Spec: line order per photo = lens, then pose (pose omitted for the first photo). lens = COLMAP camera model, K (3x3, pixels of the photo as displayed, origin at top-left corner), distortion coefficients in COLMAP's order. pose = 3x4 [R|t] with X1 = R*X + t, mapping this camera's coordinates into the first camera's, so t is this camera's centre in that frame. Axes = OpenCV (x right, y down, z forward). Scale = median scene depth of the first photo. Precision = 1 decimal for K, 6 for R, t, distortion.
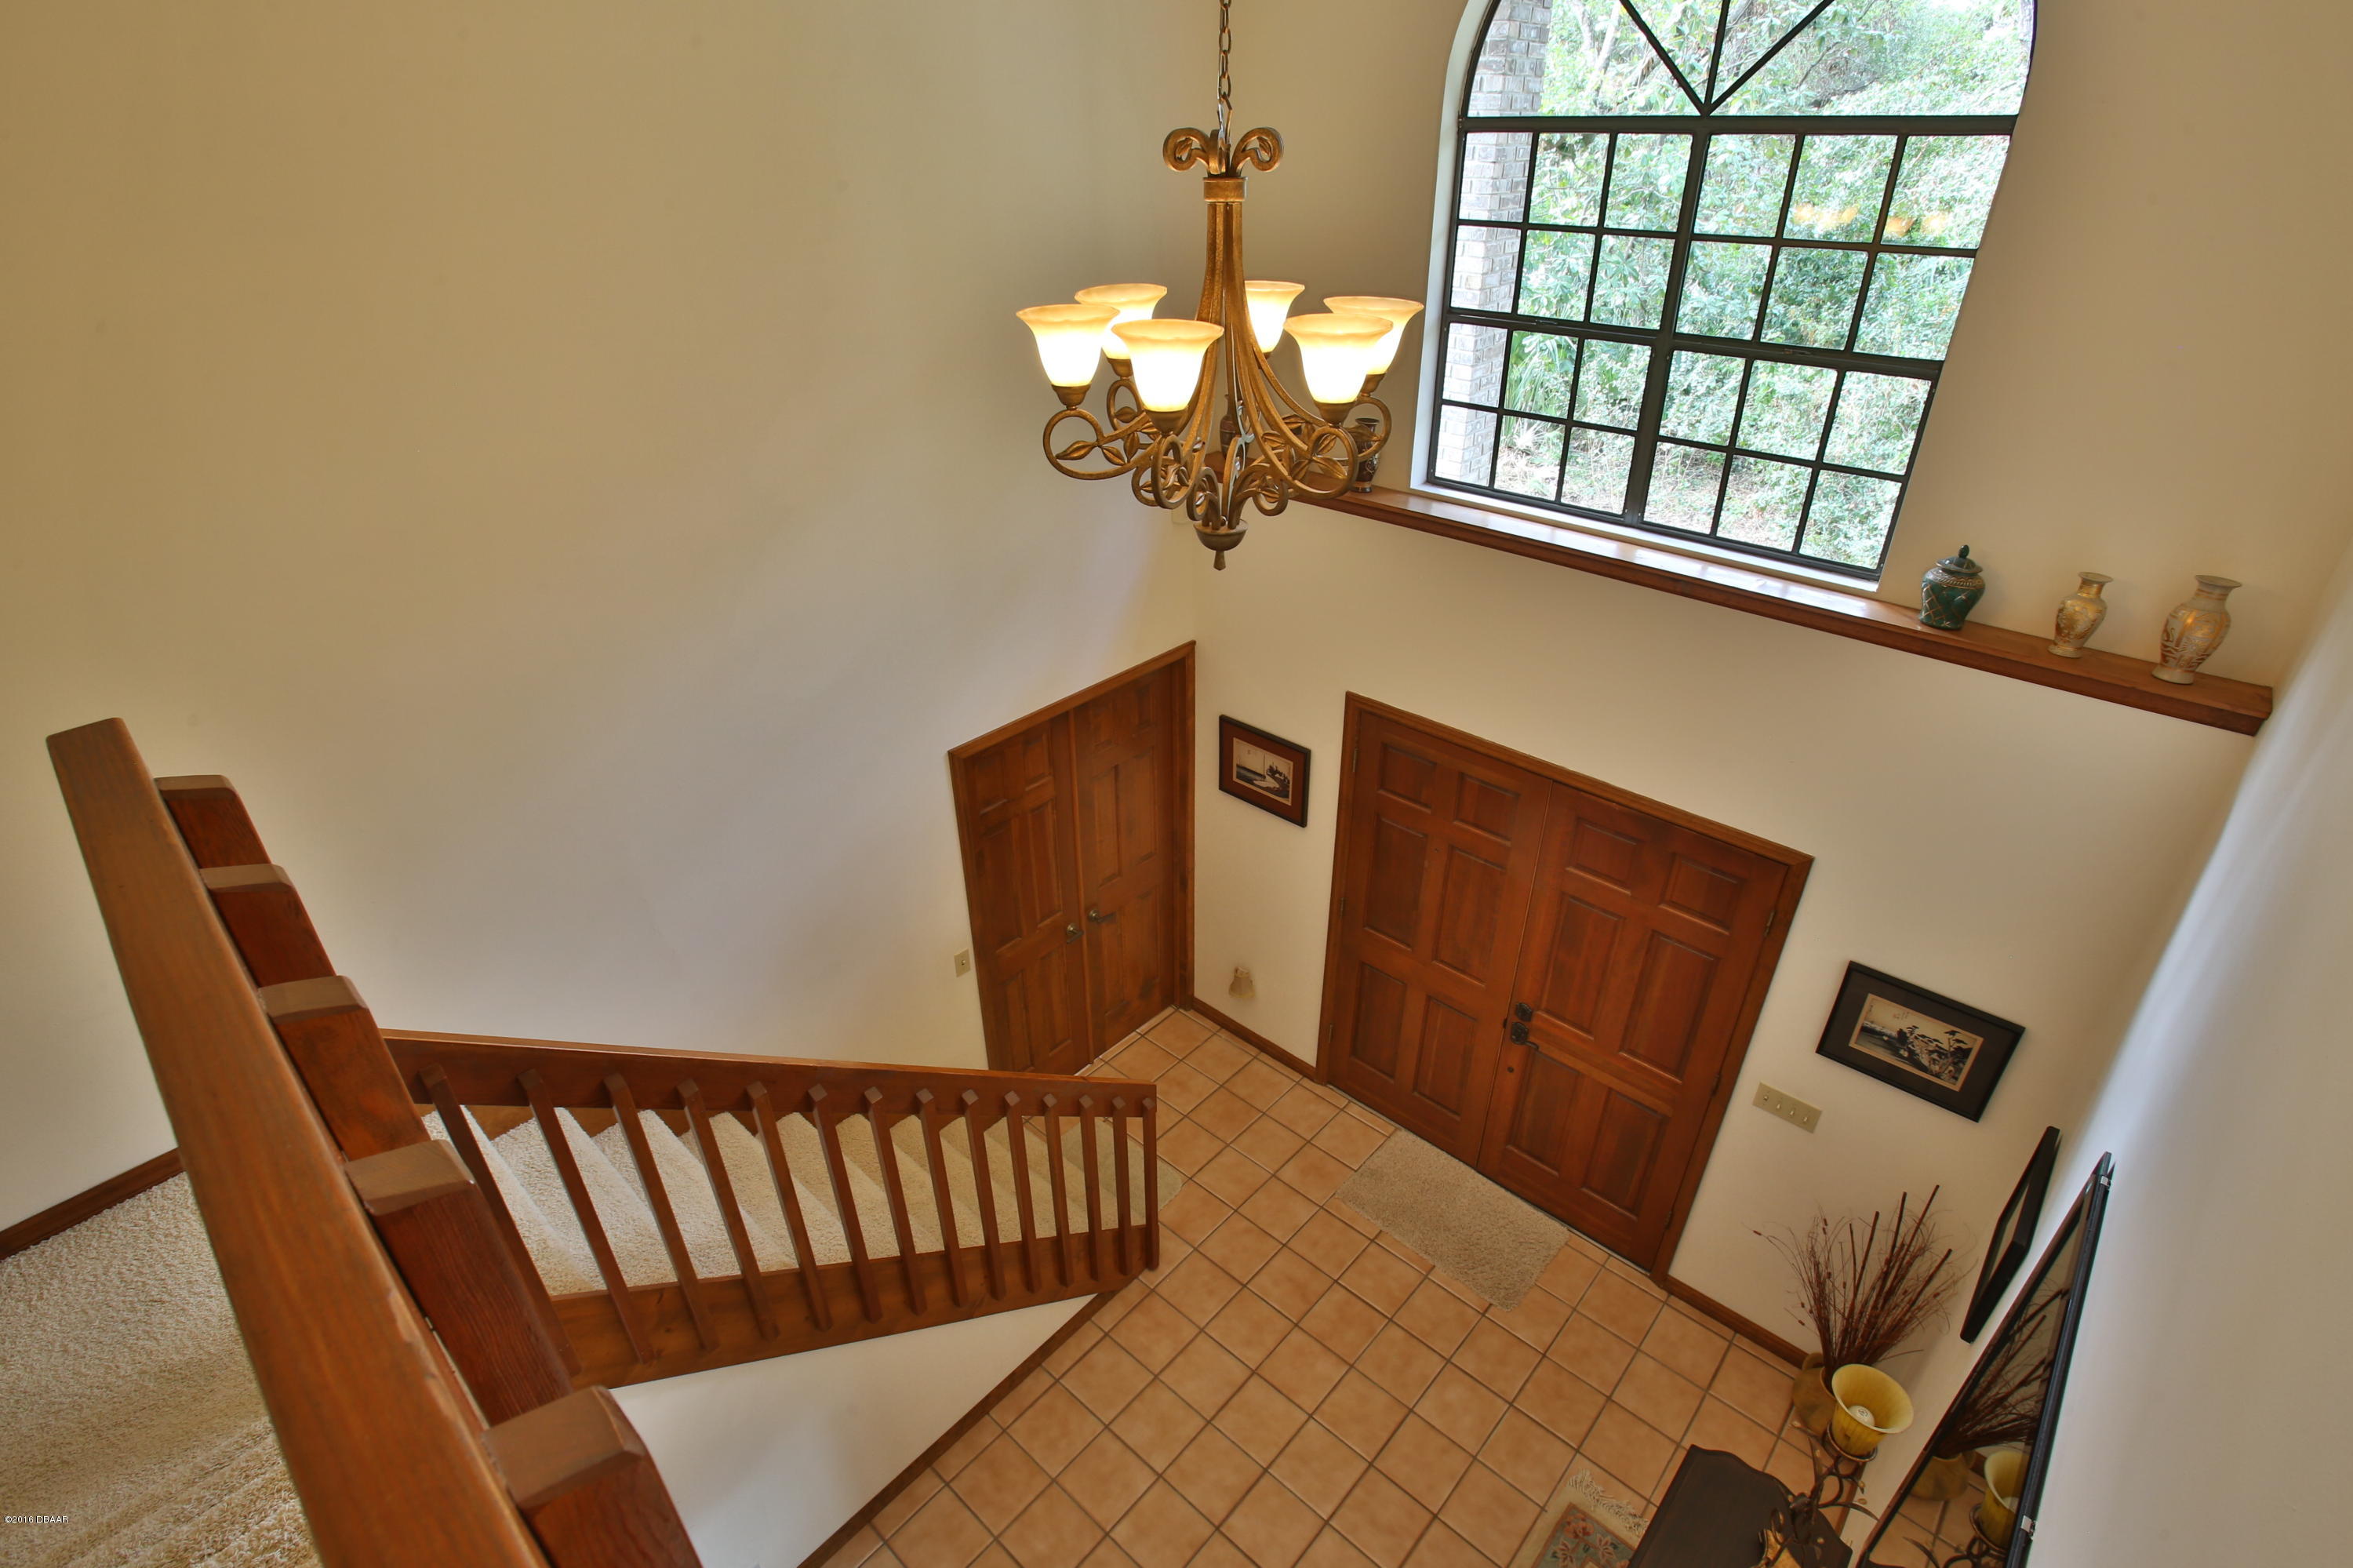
lens RADIAL K [[1121.4, 0, 1148.2], [0, 1121.4, 781.9], [0, 0, 1]] dist [-0.079633, 0.034649]
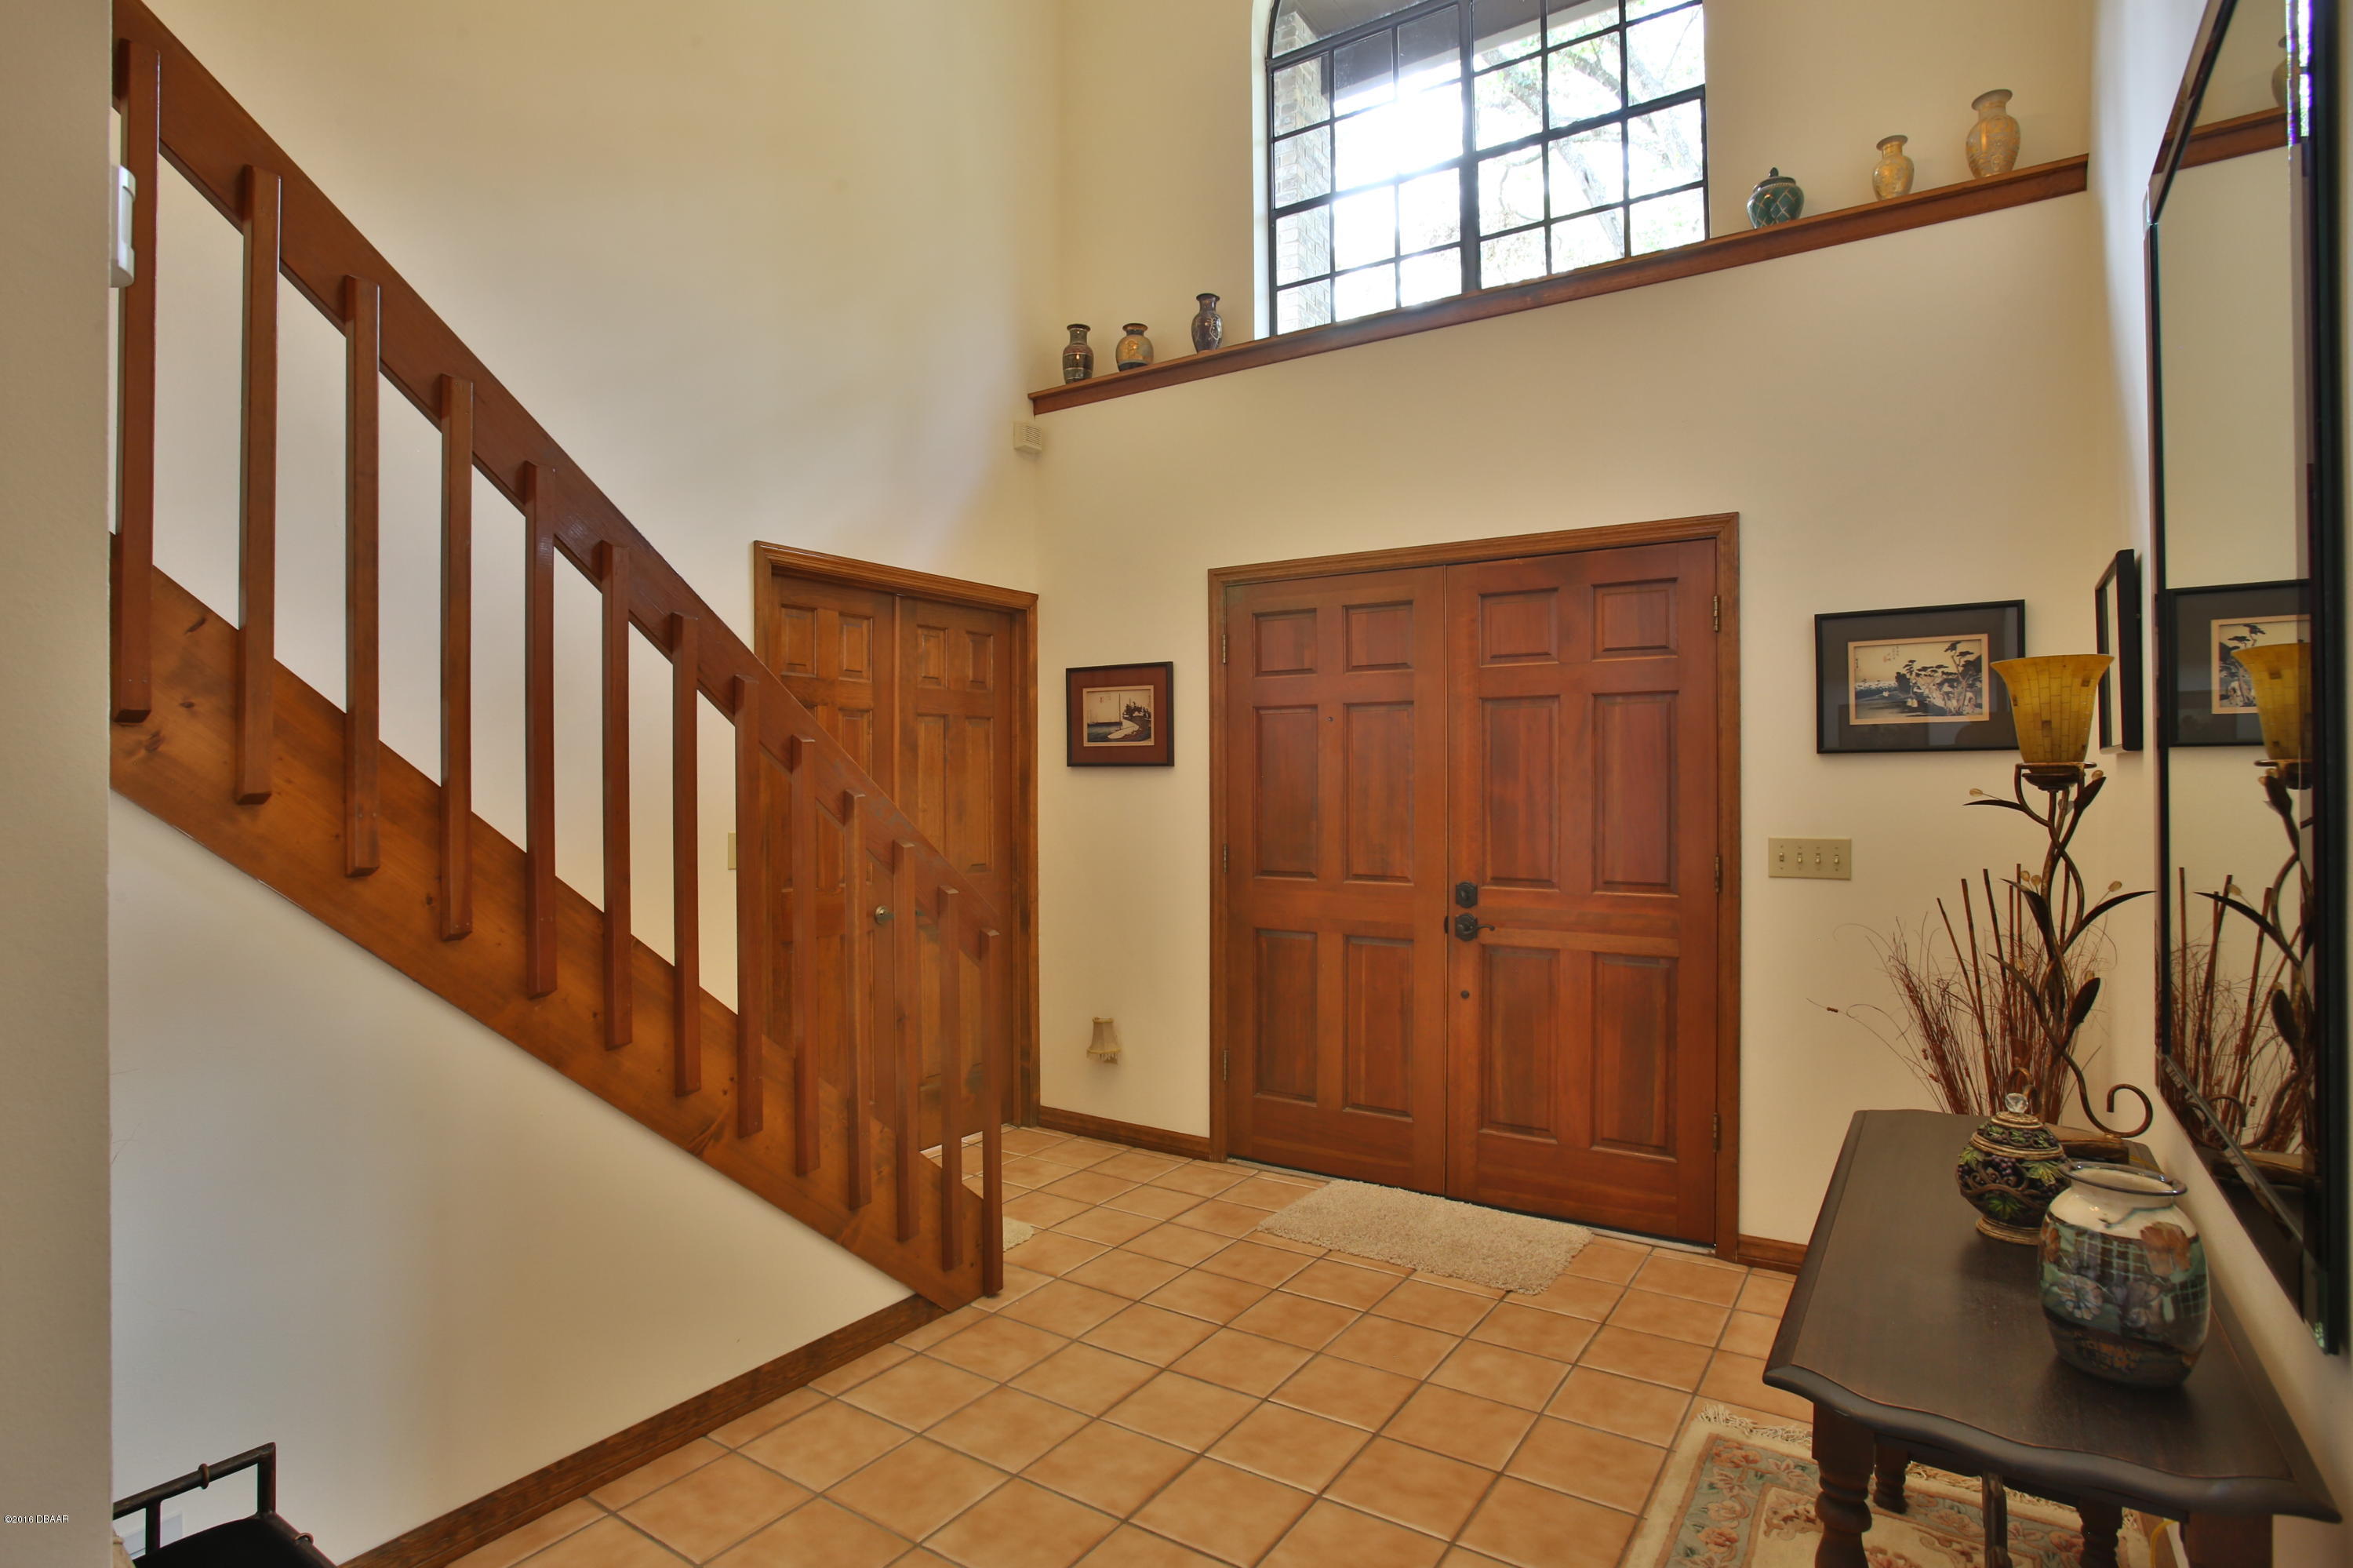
lens RADIAL K [[1215.2, 0, 1148.2], [0, 1215.2, 779.0], [0, 0, 1]] dist [-0.081348, 0.049409]
pose [[0.988600, 0.014081, 0.149903, -0.016042], [0.063660, 0.863154, -0.500912, 0.570590], [-0.136442, 0.504745, 0.852418, 0.263698]]
